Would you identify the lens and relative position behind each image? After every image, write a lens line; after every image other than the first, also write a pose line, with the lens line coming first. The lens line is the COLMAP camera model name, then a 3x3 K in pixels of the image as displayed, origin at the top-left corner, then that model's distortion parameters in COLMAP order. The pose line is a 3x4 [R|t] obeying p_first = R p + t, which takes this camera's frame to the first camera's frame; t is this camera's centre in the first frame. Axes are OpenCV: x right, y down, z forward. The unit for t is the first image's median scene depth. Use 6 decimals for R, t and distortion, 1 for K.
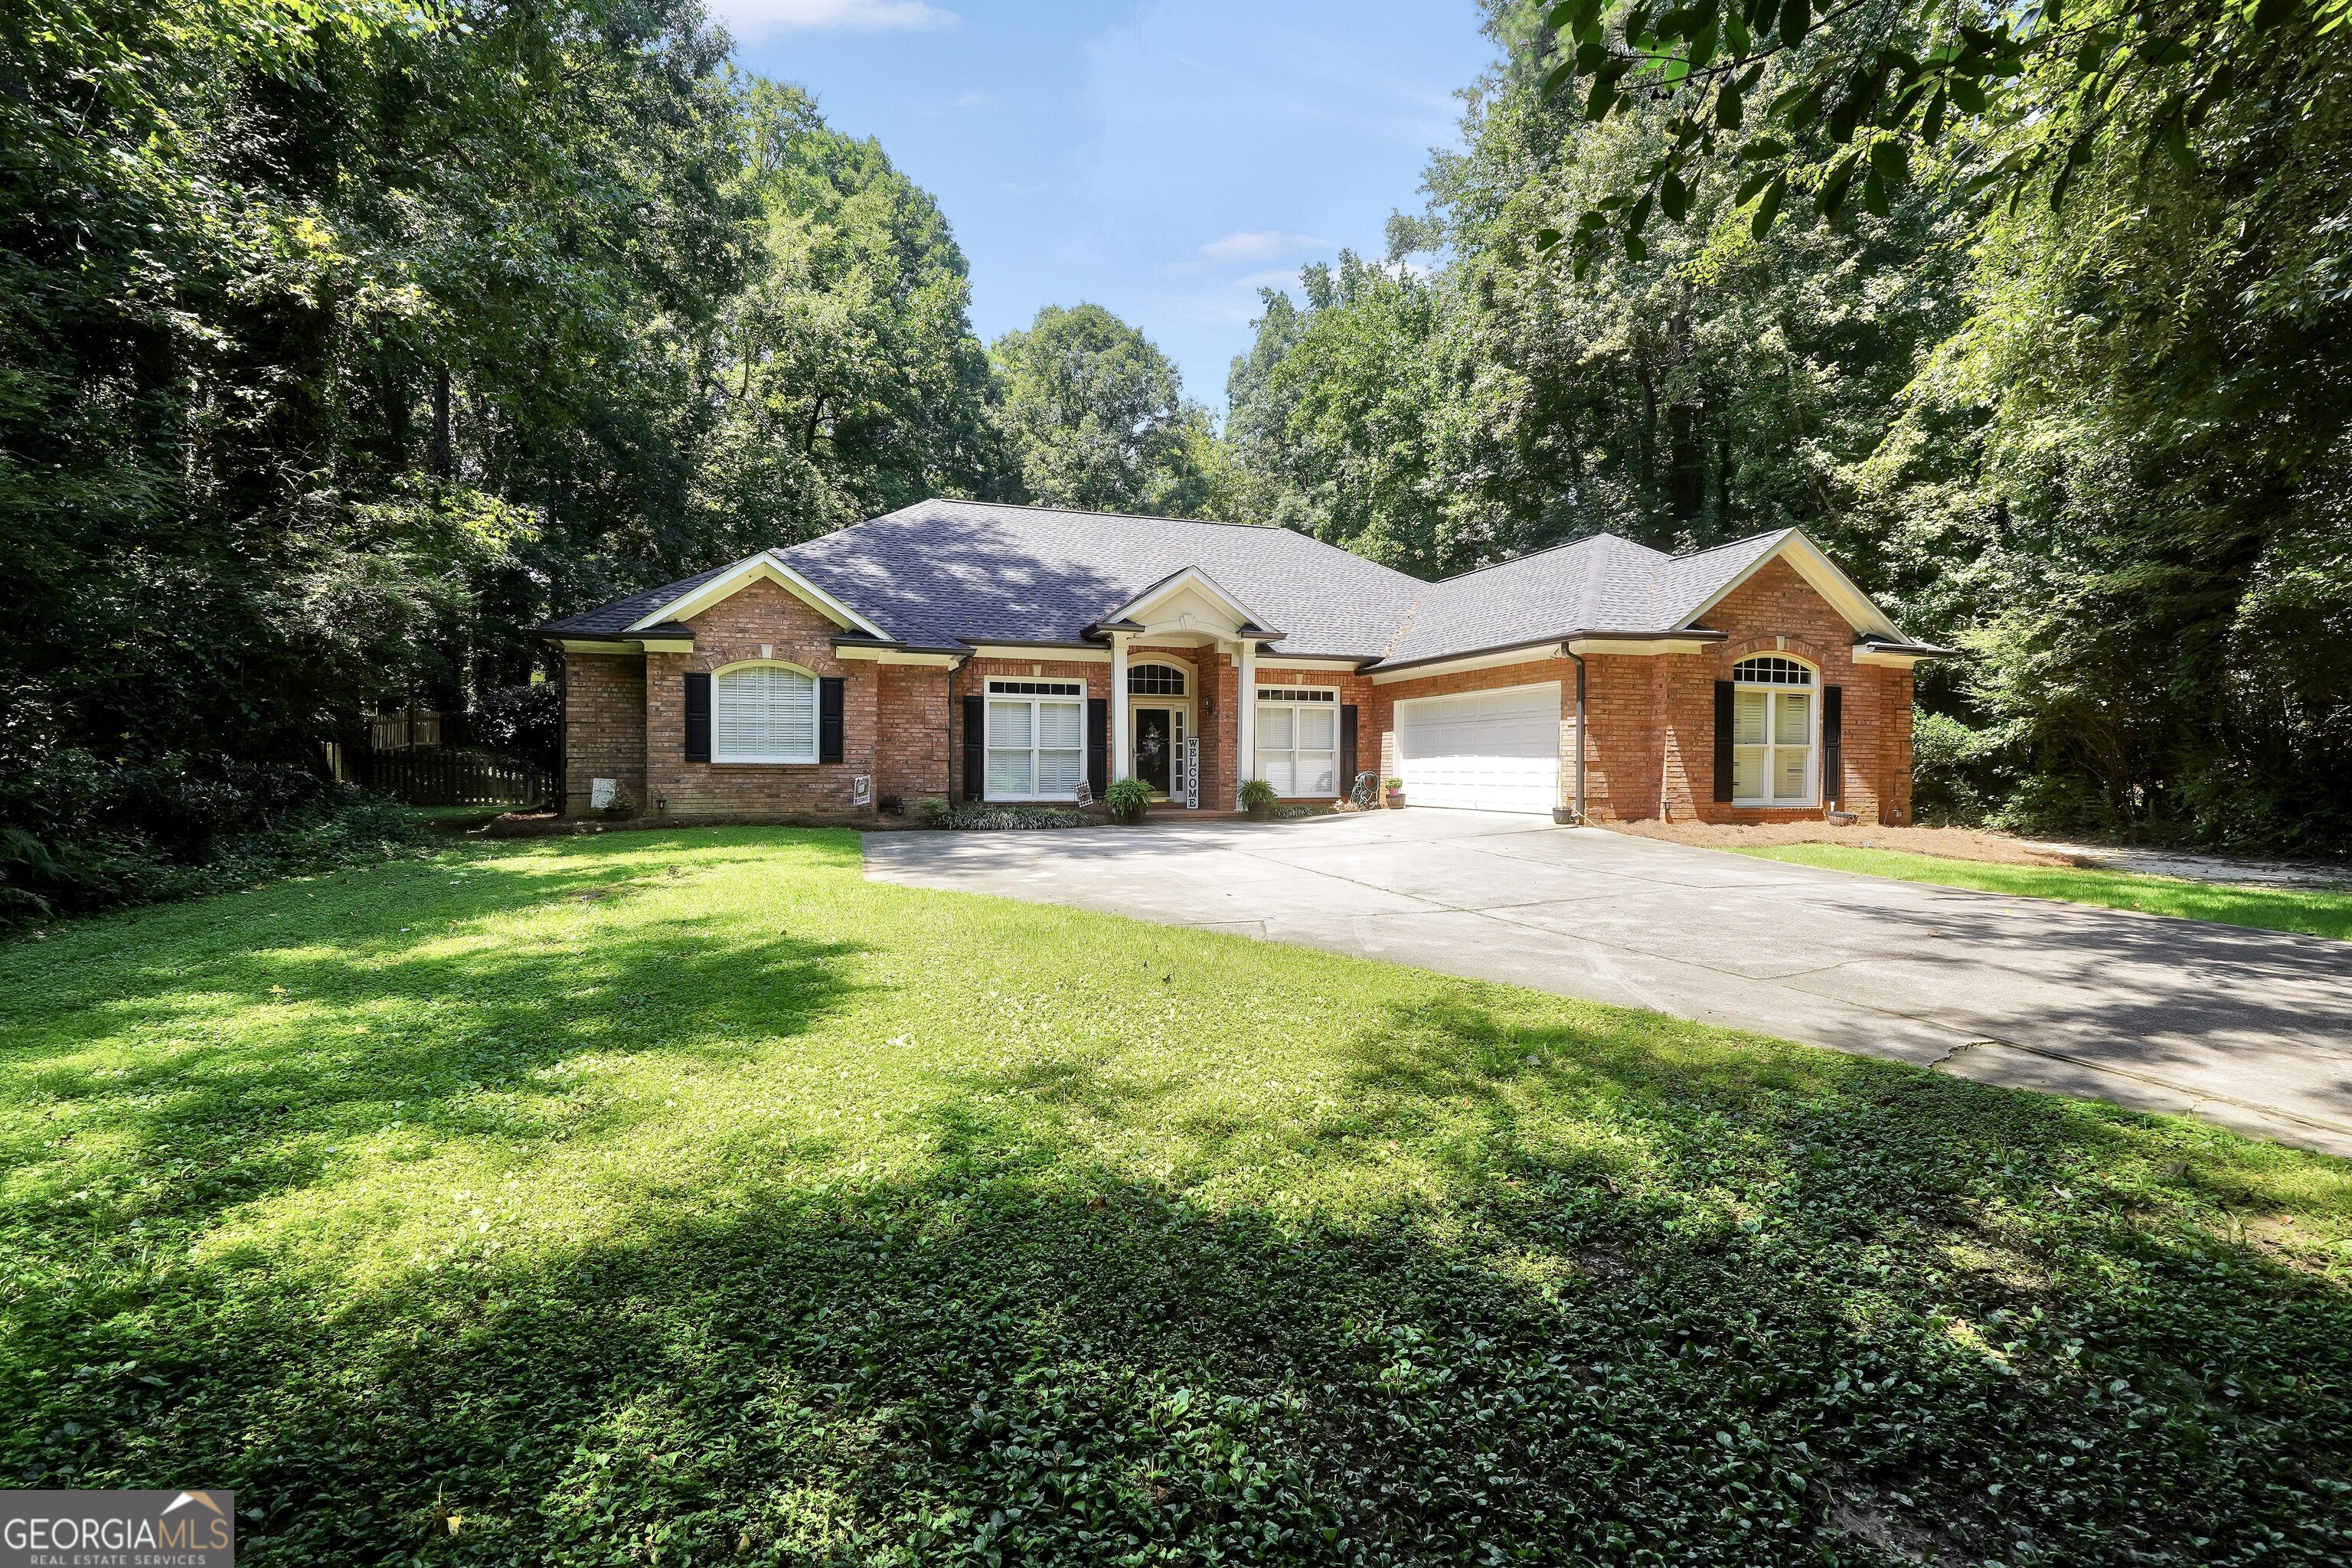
lens RADIAL K [[995.5, 0, 1167.5], [0, 995.5, 816.6], [0, 0, 1]] dist [-0.017363, 0.006373]
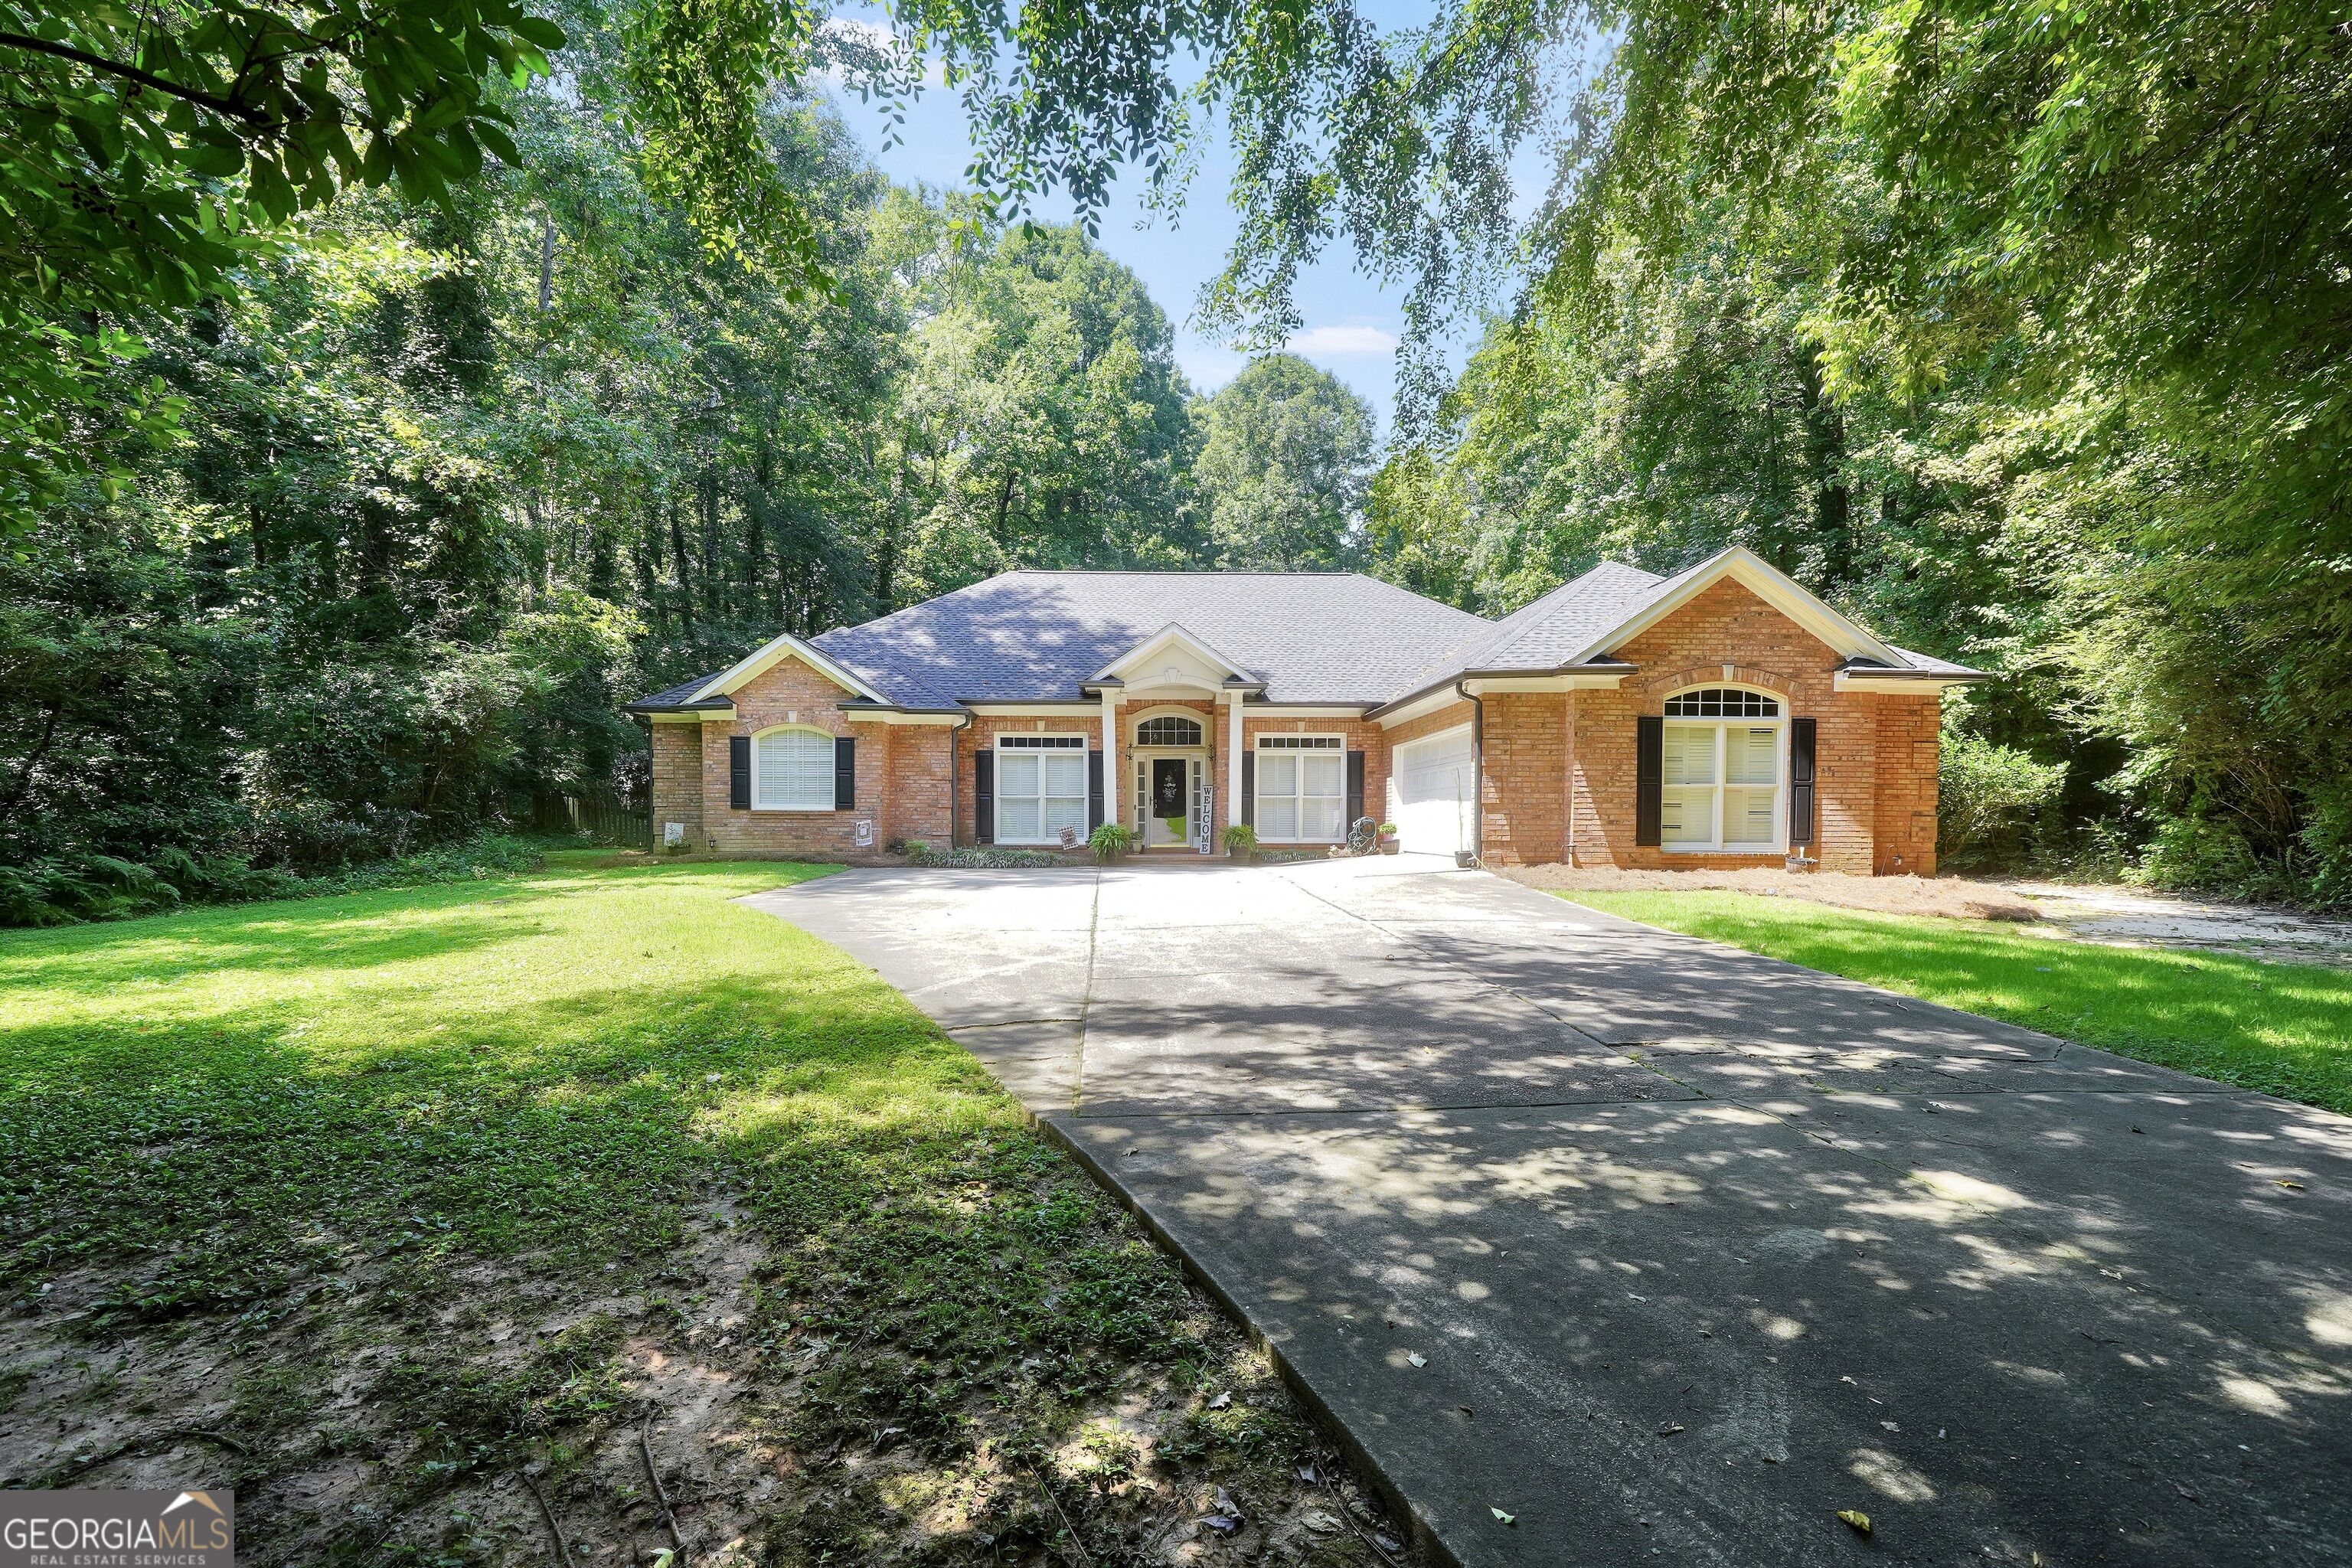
lens RADIAL K [[1018.6, 0, 1164.2], [0, 1018.6, 878.3], [0, 0, 1]] dist [-0.003970, -0.000064]
pose [[0.957794, 0.014034, -0.287113, 0.335225], [-0.012208, 0.999892, 0.008149, 0.011184], [0.287196, -0.004300, 0.957862, -0.042801]]
